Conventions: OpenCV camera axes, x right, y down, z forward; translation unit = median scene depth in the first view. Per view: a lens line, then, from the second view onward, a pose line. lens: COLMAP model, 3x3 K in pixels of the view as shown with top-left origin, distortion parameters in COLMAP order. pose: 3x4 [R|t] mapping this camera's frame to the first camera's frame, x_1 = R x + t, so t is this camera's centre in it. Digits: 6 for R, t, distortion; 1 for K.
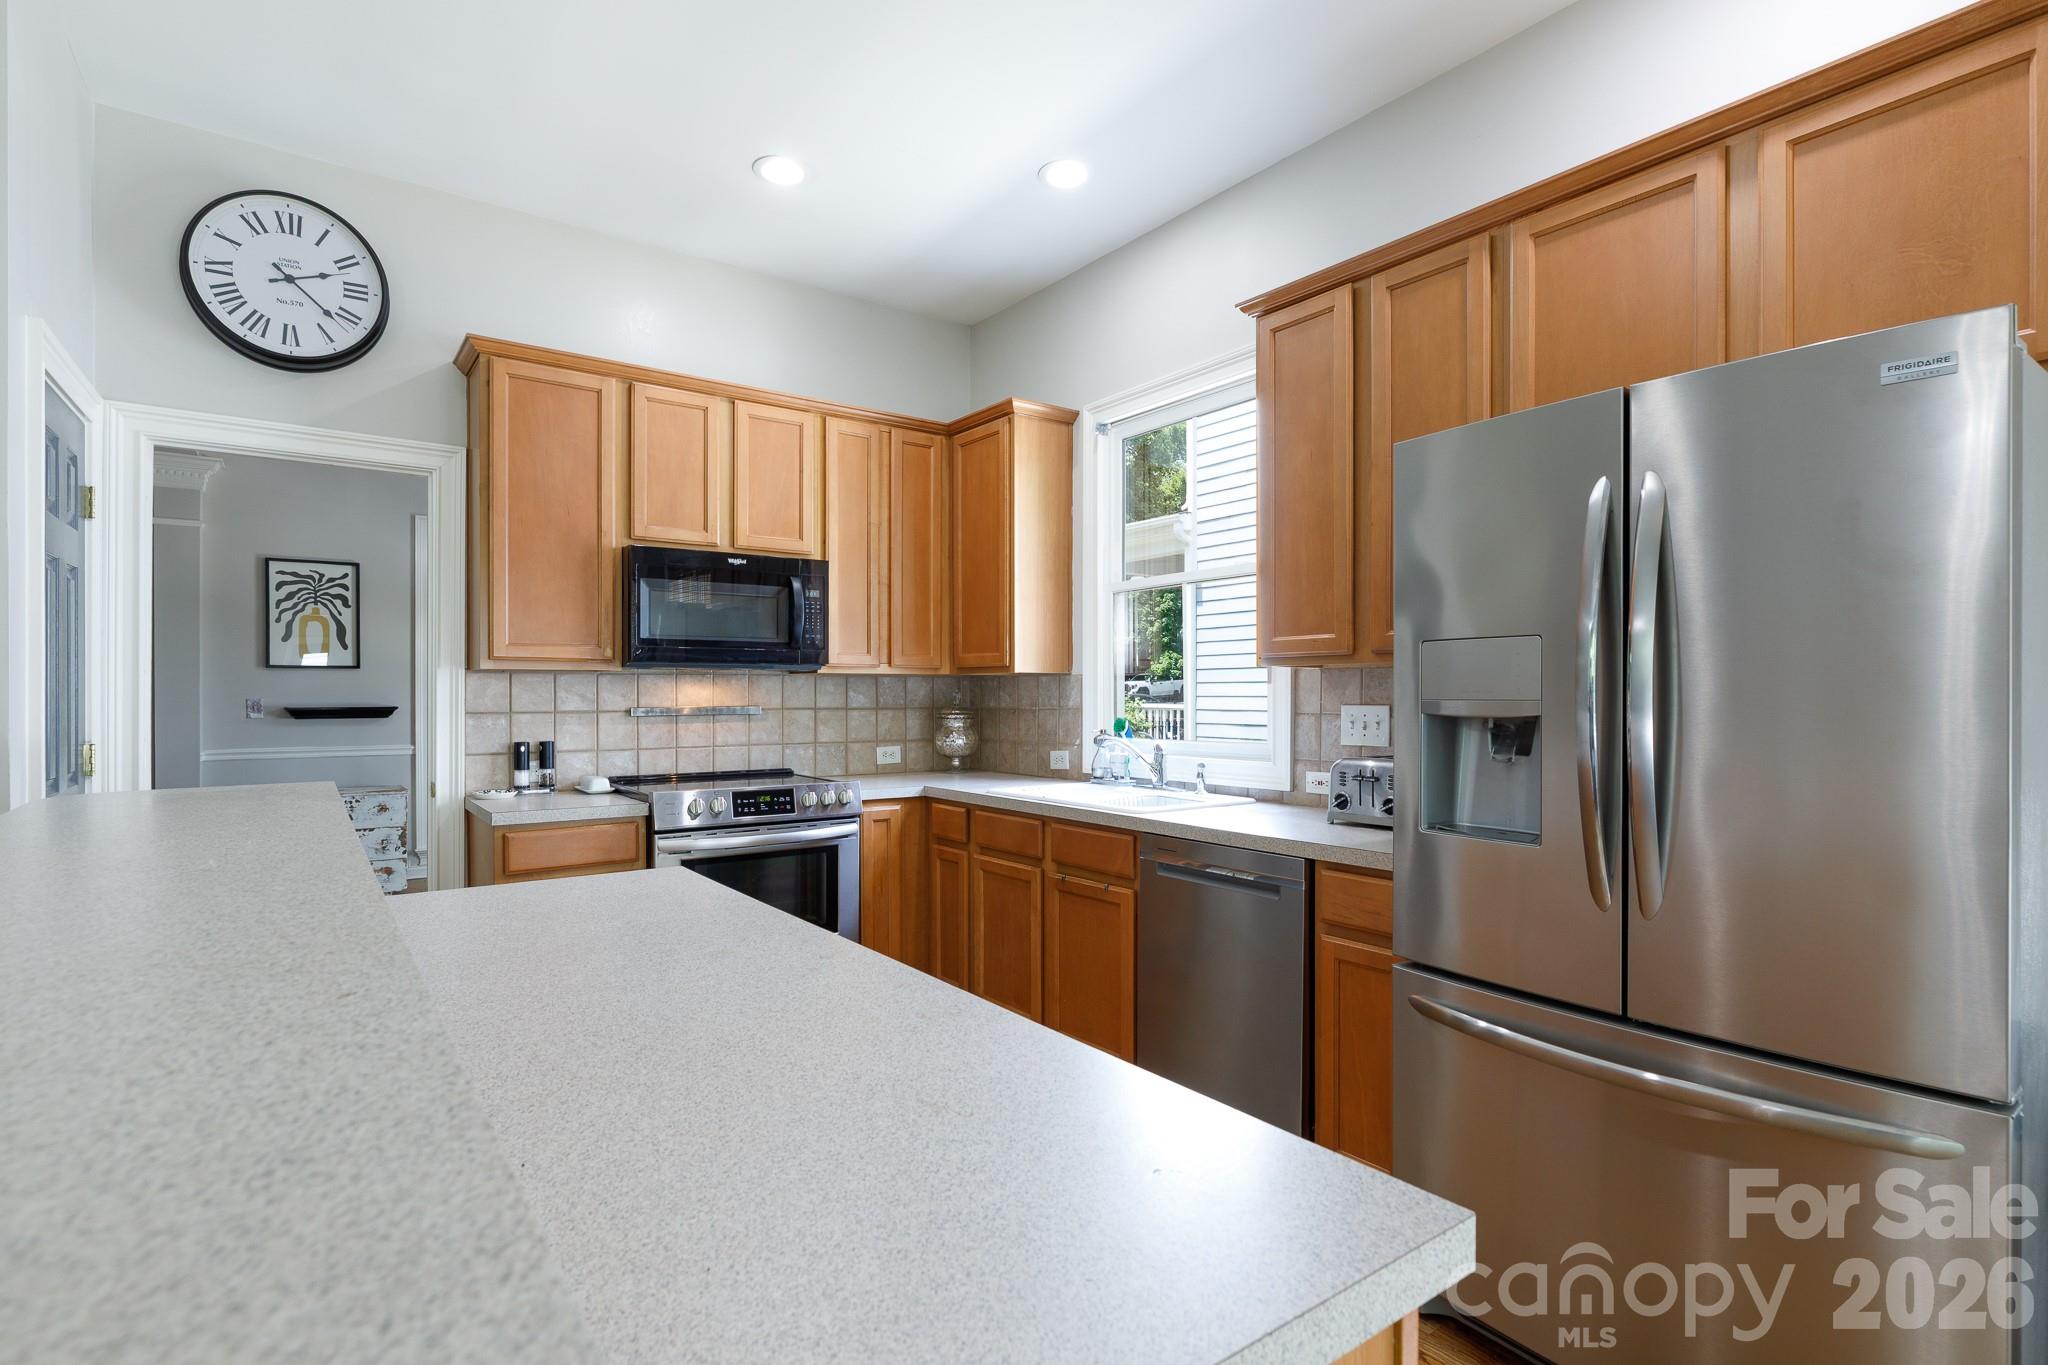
lens RADIAL K [[996.2, 0, 1019.7], [0, 996.2, 695.5], [0, 0, 1]] dist [-0.003748, 0.000756]
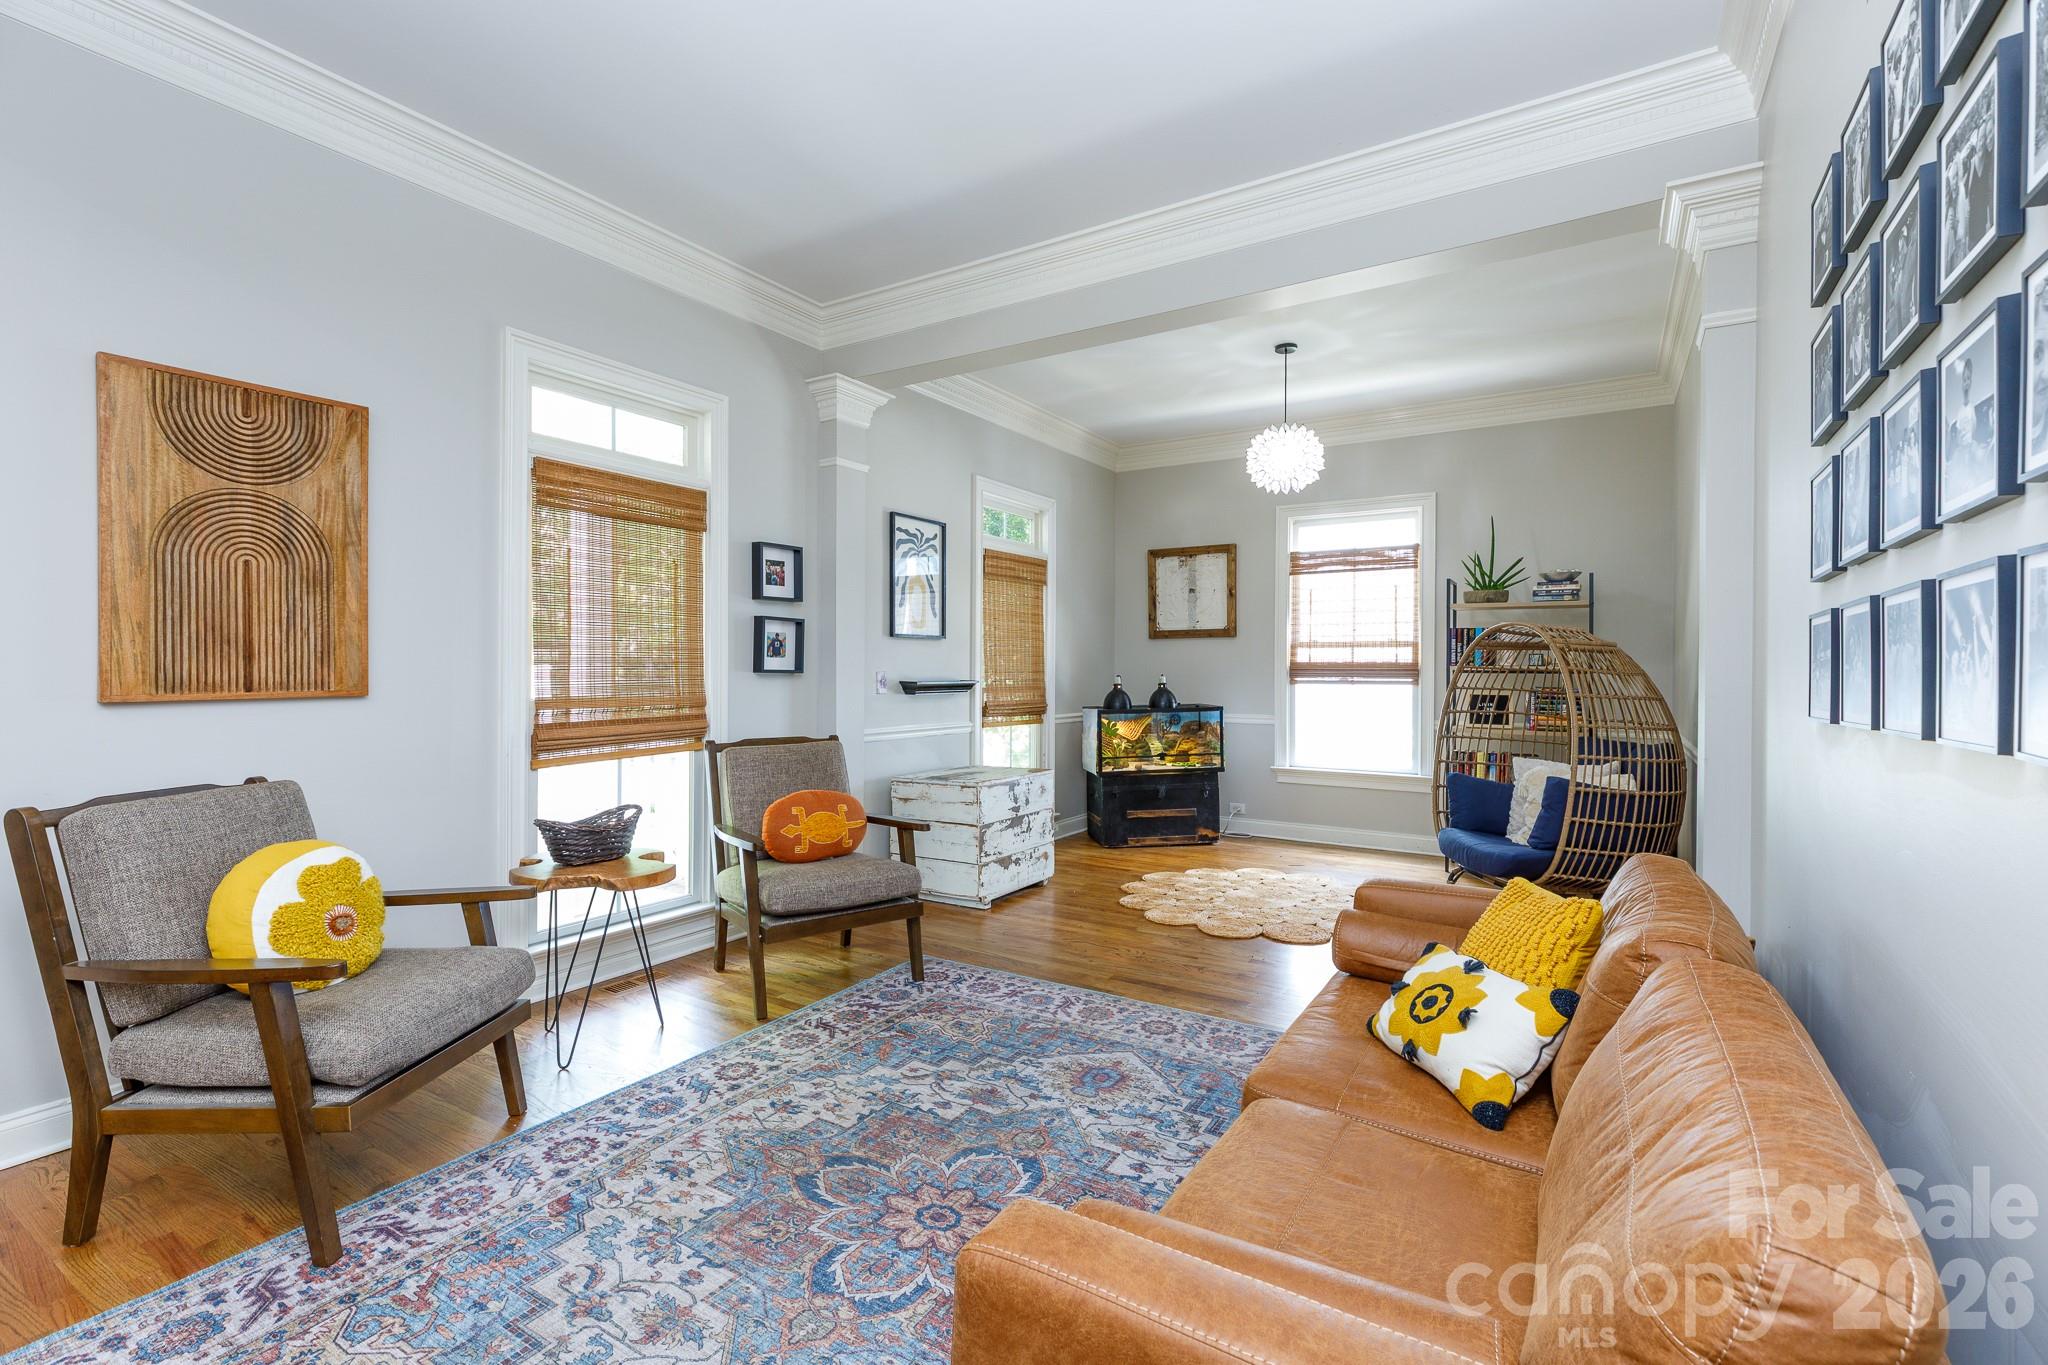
lens RADIAL K [[912.6, 0, 1024.1], [0, 912.6, 675.8], [0, 0, 1]] dist [0.003716, -0.000116]
pose [[0.930339, 0.002202, 0.366694, -1.646707], [-0.004543, 0.999974, 0.005523, 0.002805], [-0.366672, -0.006804, 0.930325, 0.354357]]
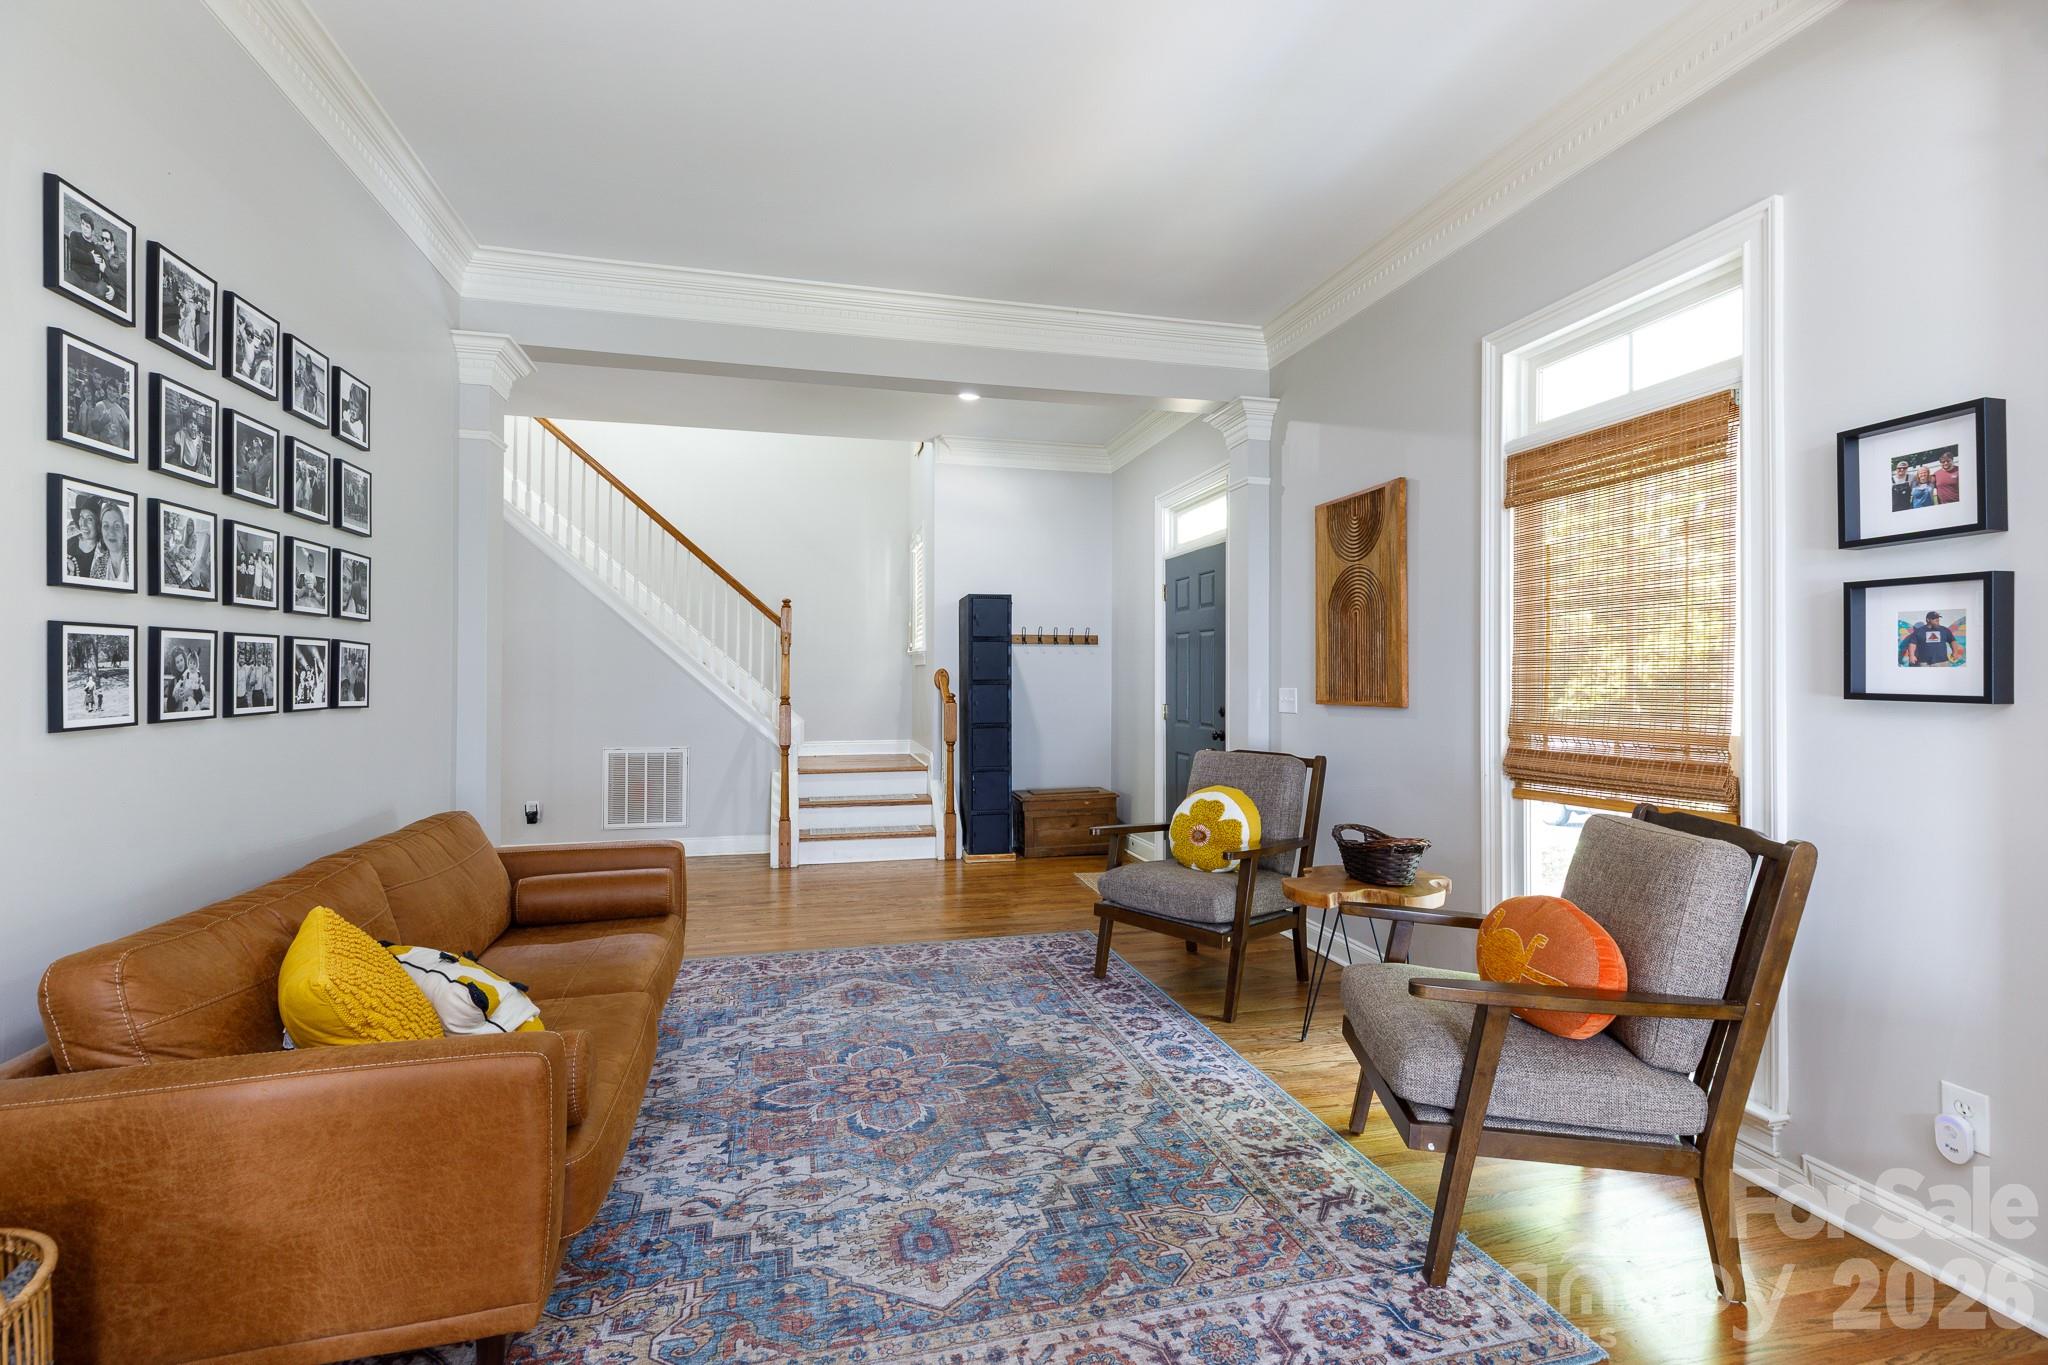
lens RADIAL K [[912.6, 0, 1024.1], [0, 912.6, 675.8], [0, 0, 1]] dist [0.003716, -0.000116]
pose [[-0.375775, -0.003694, -0.926704, -0.799281], [-0.006385, 0.999979, -0.001398, -0.003857], [0.926689, 0.005392, -0.375790, 1.314478]]
